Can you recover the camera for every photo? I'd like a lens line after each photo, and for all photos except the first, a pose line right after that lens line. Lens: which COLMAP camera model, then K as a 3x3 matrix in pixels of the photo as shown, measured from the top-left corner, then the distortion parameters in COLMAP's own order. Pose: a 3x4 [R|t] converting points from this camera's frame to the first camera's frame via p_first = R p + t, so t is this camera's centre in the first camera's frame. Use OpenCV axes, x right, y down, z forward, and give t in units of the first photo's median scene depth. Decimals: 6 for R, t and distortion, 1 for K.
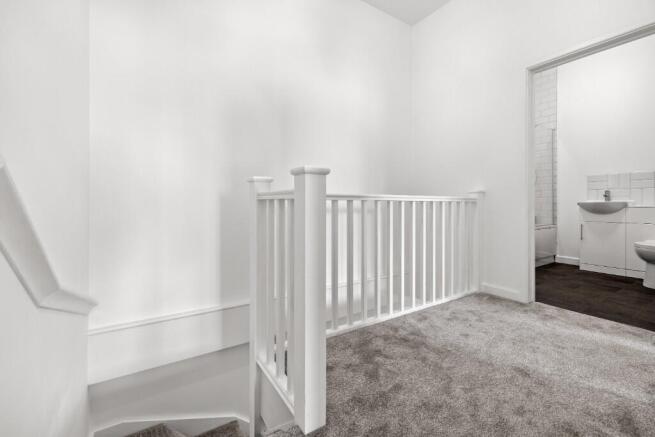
lens RADIAL K [[274.9, 0, 327.2], [0, 274.9, 204.1], [0, 0, 1]] dist [0.000114, 0.000285]
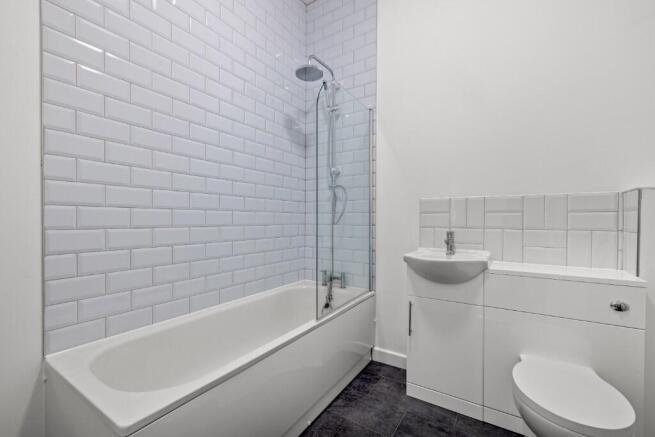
lens RADIAL K [[276.2, 0, 327.4], [0, 276.2, 221.5], [0, 0, 1]] dist [-0.000971, -0.000006]
pose [[0.906440, 0.006592, 0.422284, 0.568027], [-0.005825, 0.999978, -0.003107, -0.060085], [-0.422295, 0.000357, 0.906458, 0.601404]]
